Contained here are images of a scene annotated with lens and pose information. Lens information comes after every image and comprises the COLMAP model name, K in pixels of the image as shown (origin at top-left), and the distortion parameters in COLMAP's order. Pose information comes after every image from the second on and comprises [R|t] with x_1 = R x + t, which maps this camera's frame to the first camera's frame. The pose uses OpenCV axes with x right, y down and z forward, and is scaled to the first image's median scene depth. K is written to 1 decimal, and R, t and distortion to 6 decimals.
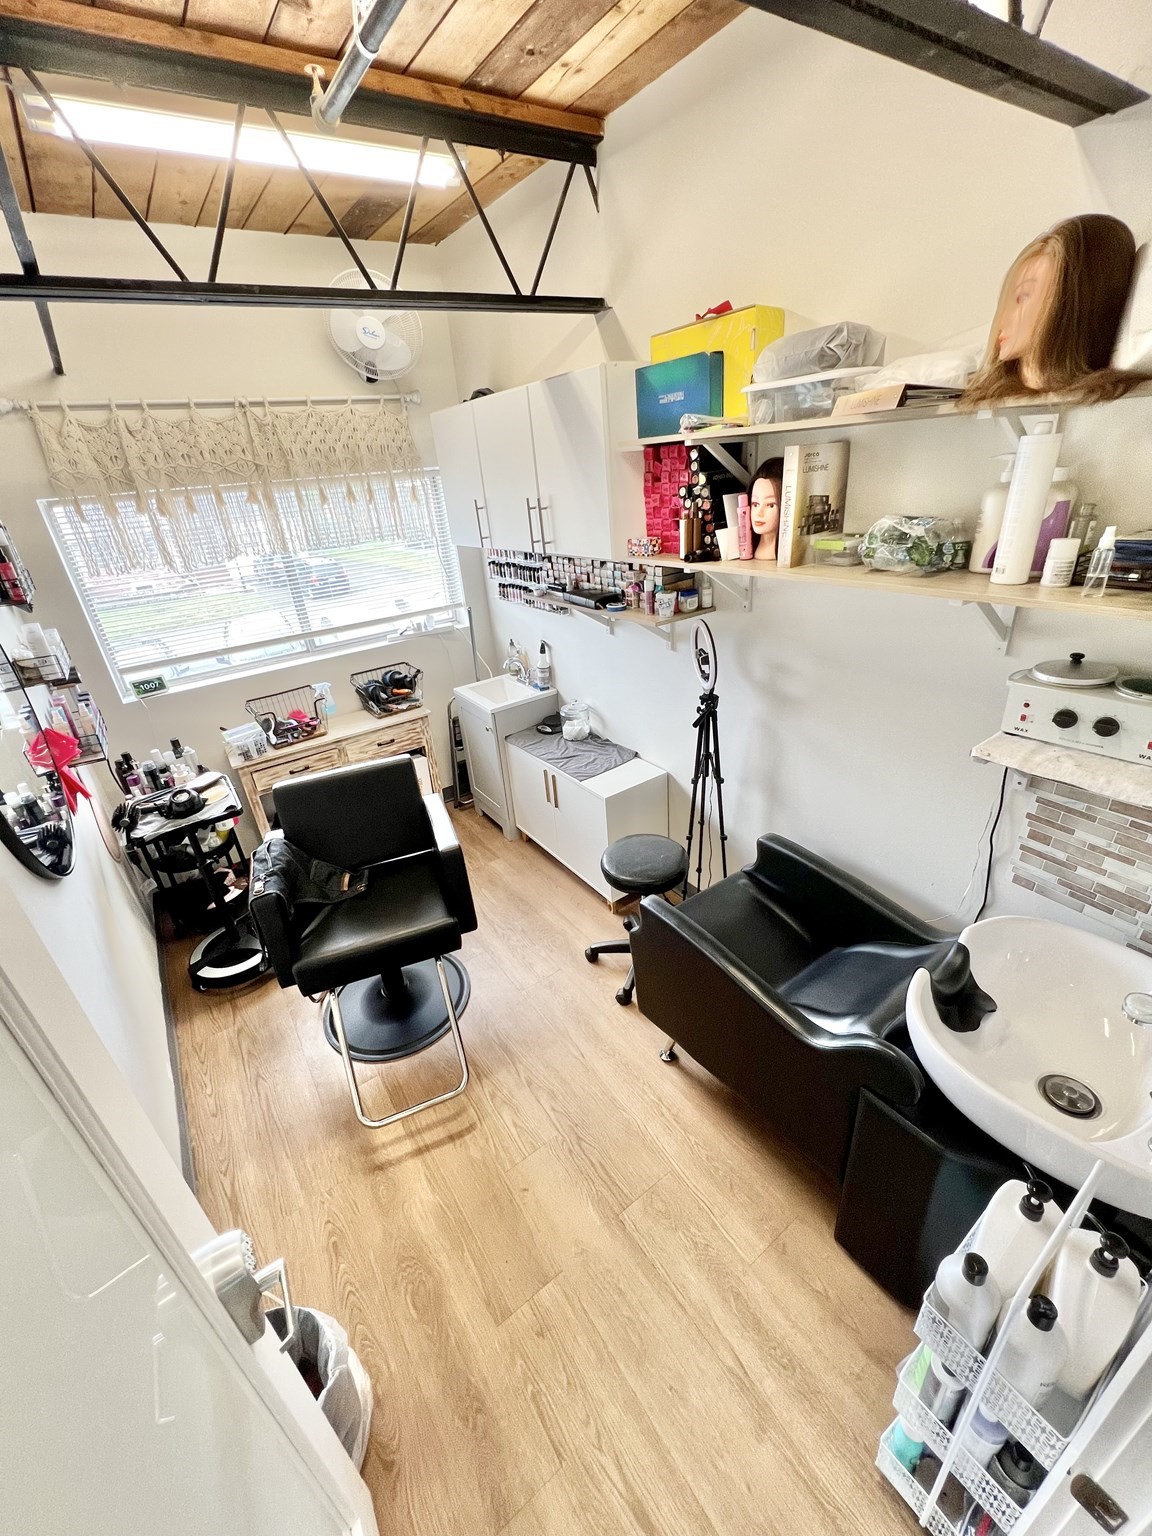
lens RADIAL K [[613.1, 0, 576.3], [0, 613.1, 762.2], [0, 0, 1]] dist [-0.001801, -0.000040]
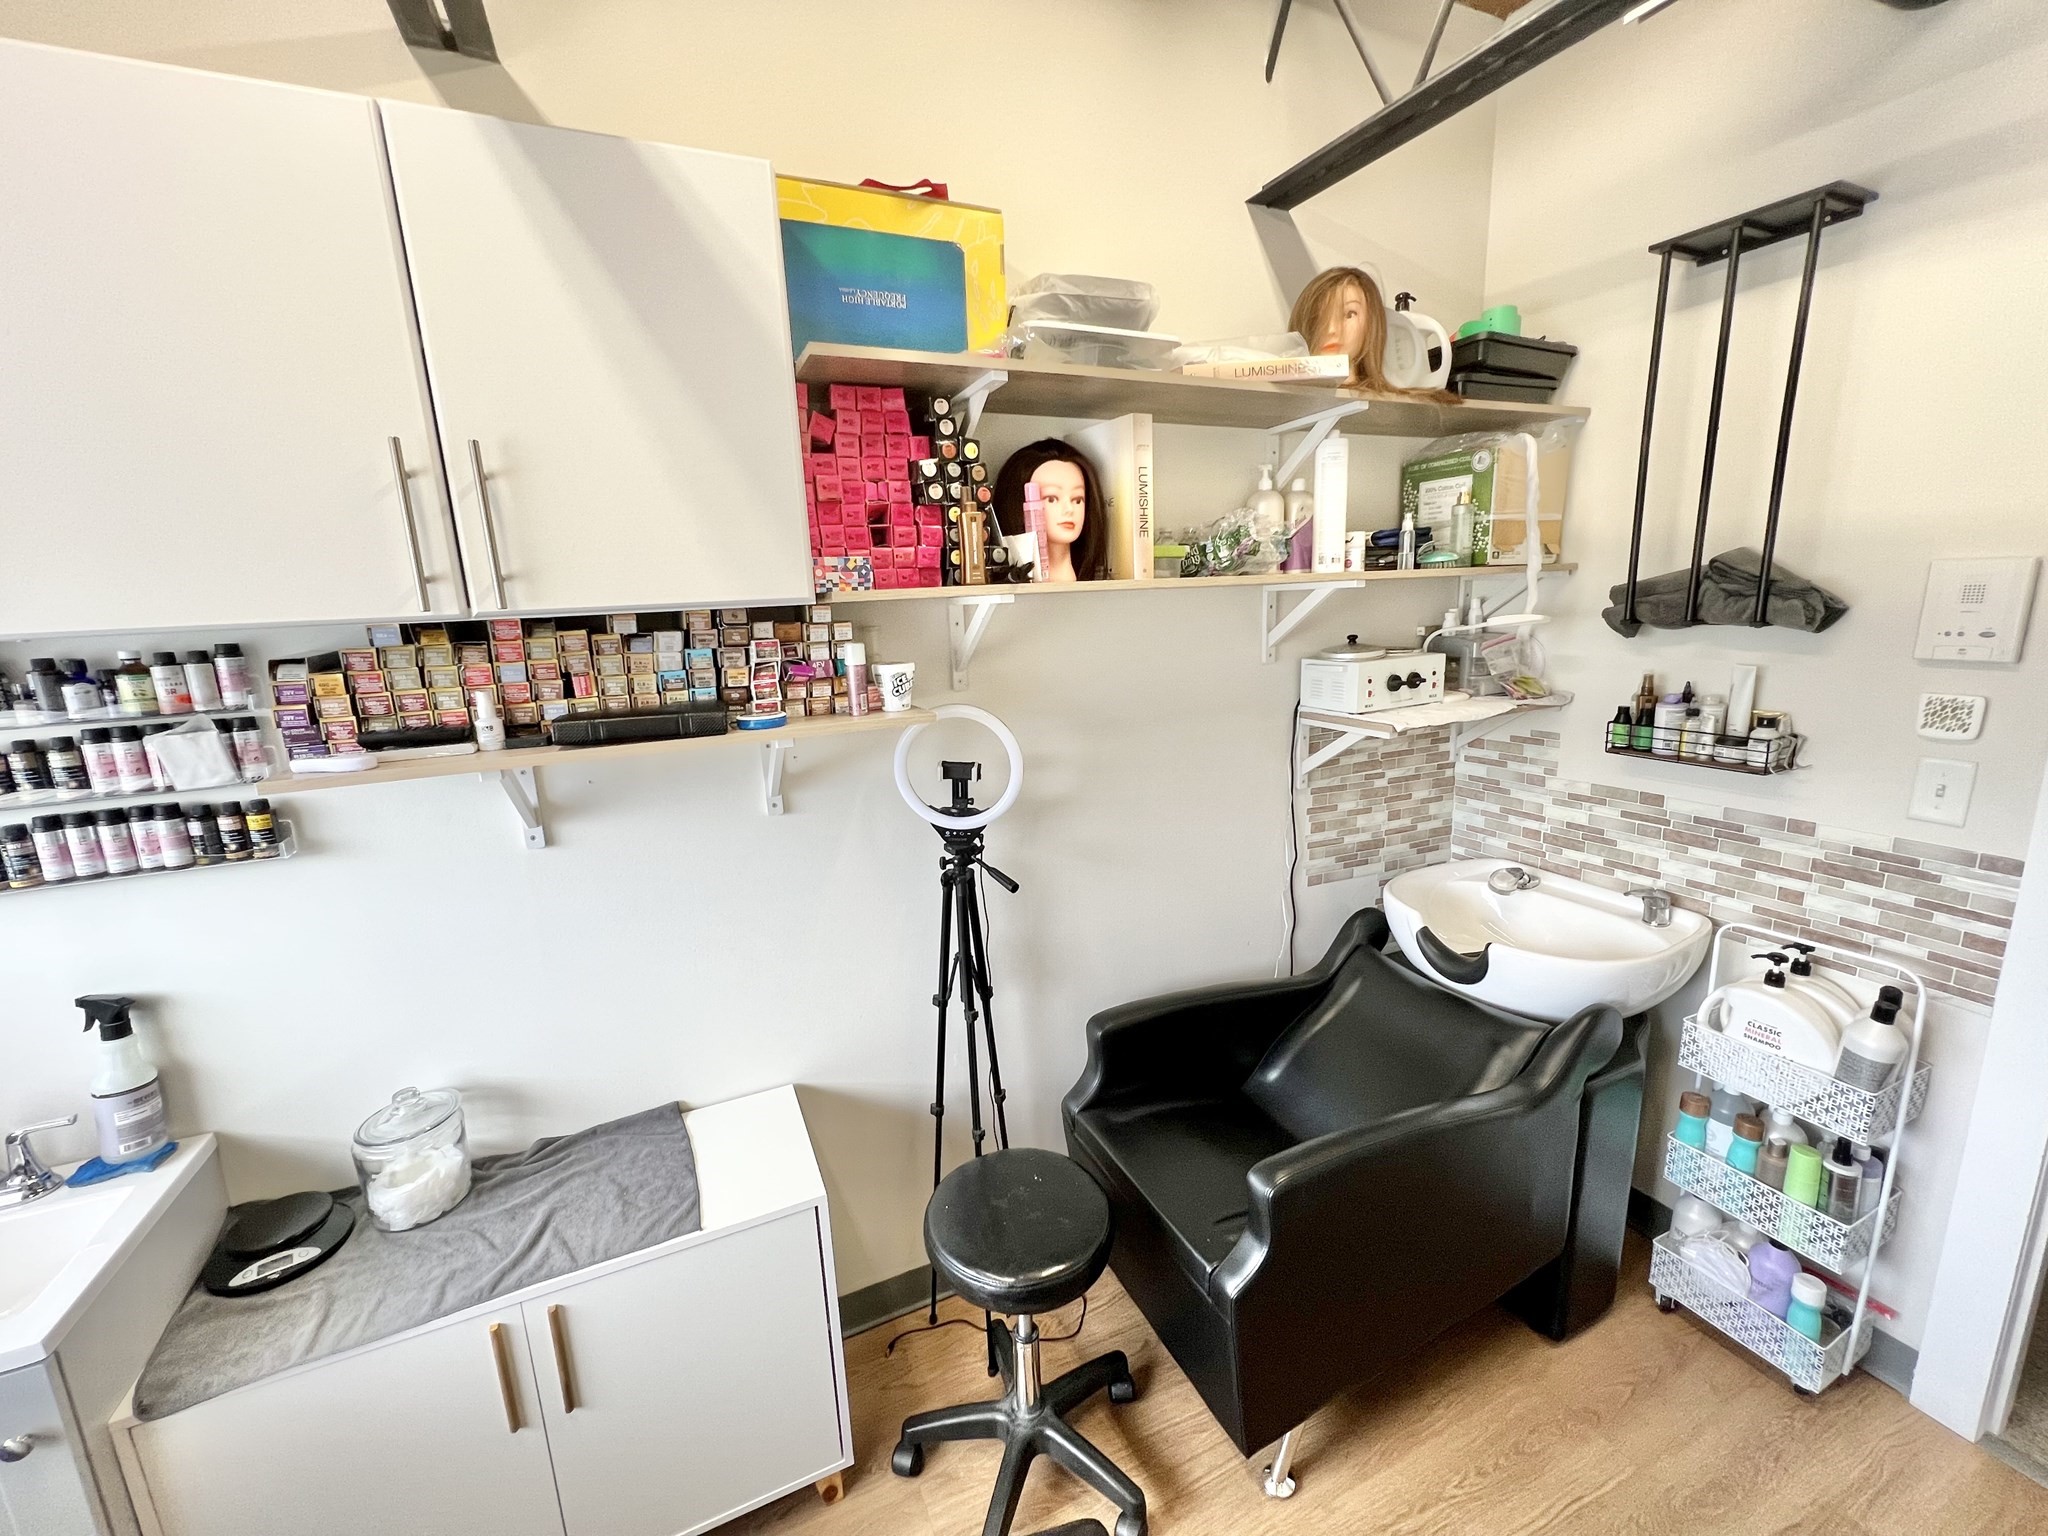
lens RADIAL K [[837.1, 0, 1020.7], [0, 837.1, 762.0], [0, 0, 1]] dist [0.002168, 0.000105]
pose [[0.182668, -0.129611, 0.974594, -0.375108], [0.452140, 0.891307, 0.033790, -0.135442], [-0.873042, 0.434480, 0.221415, 0.590186]]
